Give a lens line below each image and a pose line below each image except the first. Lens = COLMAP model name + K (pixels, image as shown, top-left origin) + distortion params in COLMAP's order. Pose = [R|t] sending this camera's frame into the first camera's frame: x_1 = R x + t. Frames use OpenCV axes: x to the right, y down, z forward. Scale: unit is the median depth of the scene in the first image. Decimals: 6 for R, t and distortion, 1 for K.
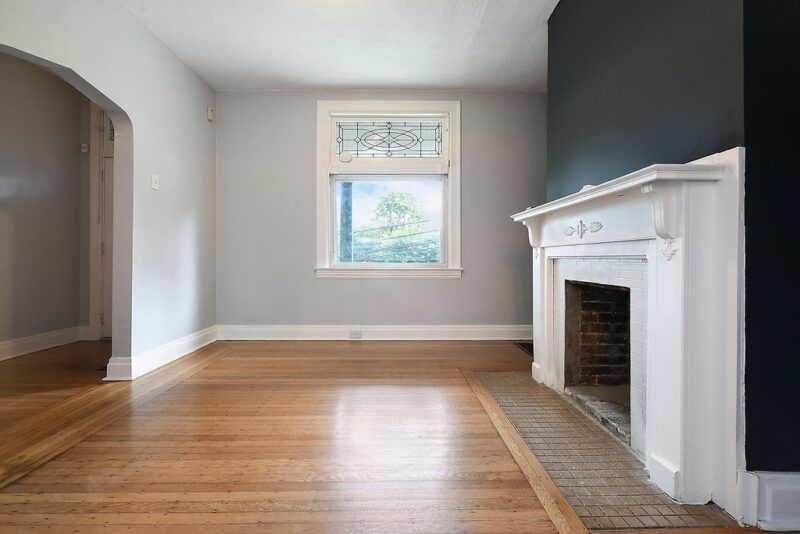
lens RADIAL K [[327.9, 0, 401.4], [0, 327.9, 260.5], [0, 0, 1]] dist [-0.000548, -0.000008]
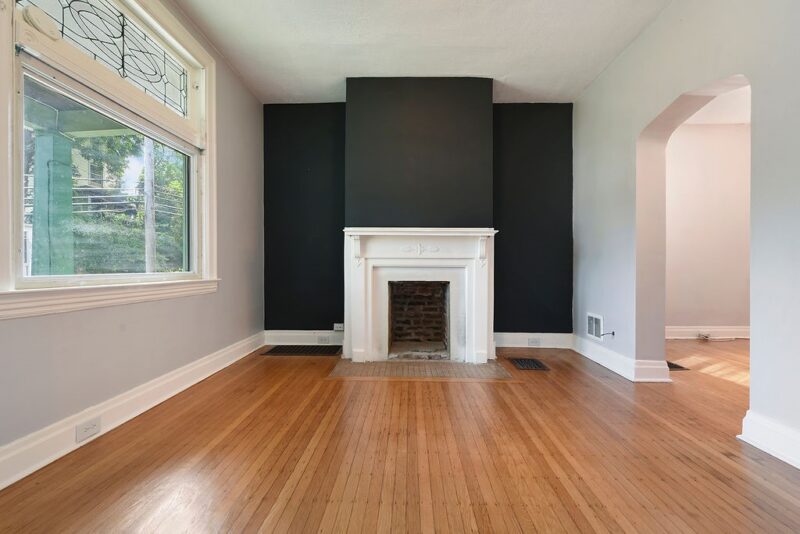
lens RADIAL K [[344.1, 0, 404.1], [0, 344.1, 263.8], [0, 0, 1]] dist [-0.001442, -0.000066]
pose [[0.004100, 0.005096, 0.999979, -0.742207], [0.002623, 0.999984, -0.005107, -0.007394], [-0.999988, 0.002644, 0.004086, 0.663073]]
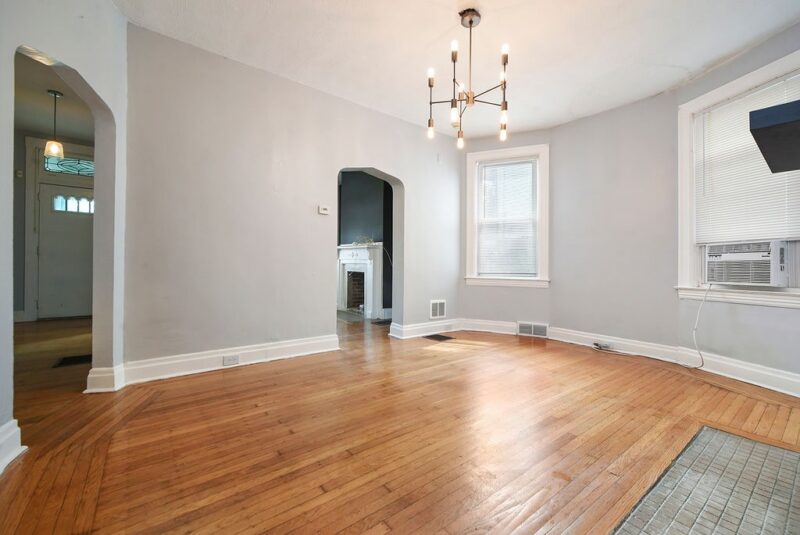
lens RADIAL K [[327.9, 0, 401.4], [0, 327.9, 261.0], [0, 0, 1]] dist [-0.000548, -0.000008]
pose [[0.789883, 0.020390, 0.612919, -0.641889], [-0.015714, 0.999792, -0.013009, -0.001292], [-0.613057, 0.000645, 0.790039, -1.124270]]
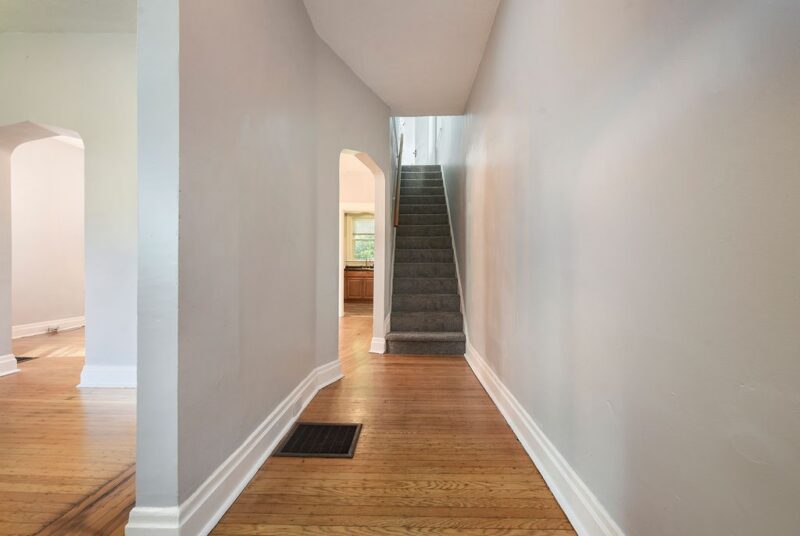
lens RADIAL K [[328.9, 0, 392.1], [0, 328.9, 269.3], [0, 0, 1]] dist [0.002510, 0.000192]
pose [[-0.997947, 0.008470, 0.063490, -0.970082], [0.009052, 0.999919, 0.008895, 0.002982], [-0.063409, 0.009451, -0.997943, 0.845315]]
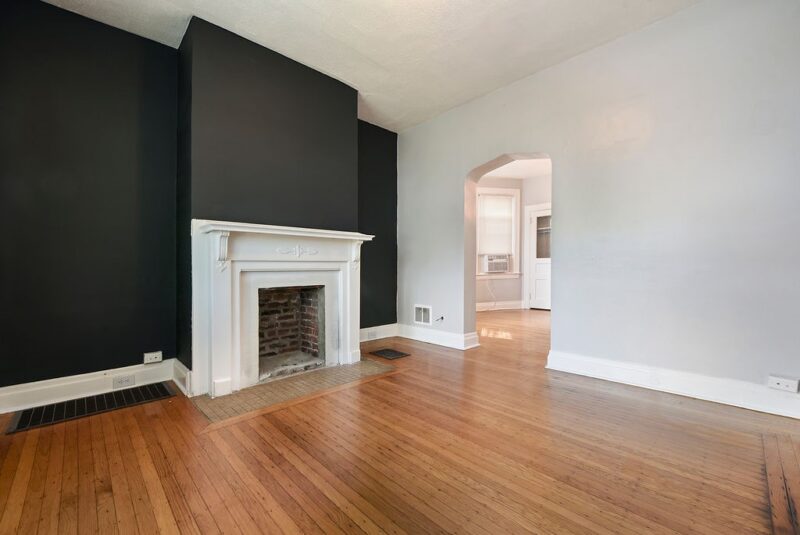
lens RADIAL K [[325.6, 0, 400.0], [0, 325.6, 267.5], [0, 0, 1]] dist [-0.000229, 0.000043]
pose [[-0.700396, 0.007135, 0.713718, -0.525688], [0.014737, 0.999881, 0.004466, -0.011718], [-0.713602, 0.013646, -0.700419, 1.055769]]
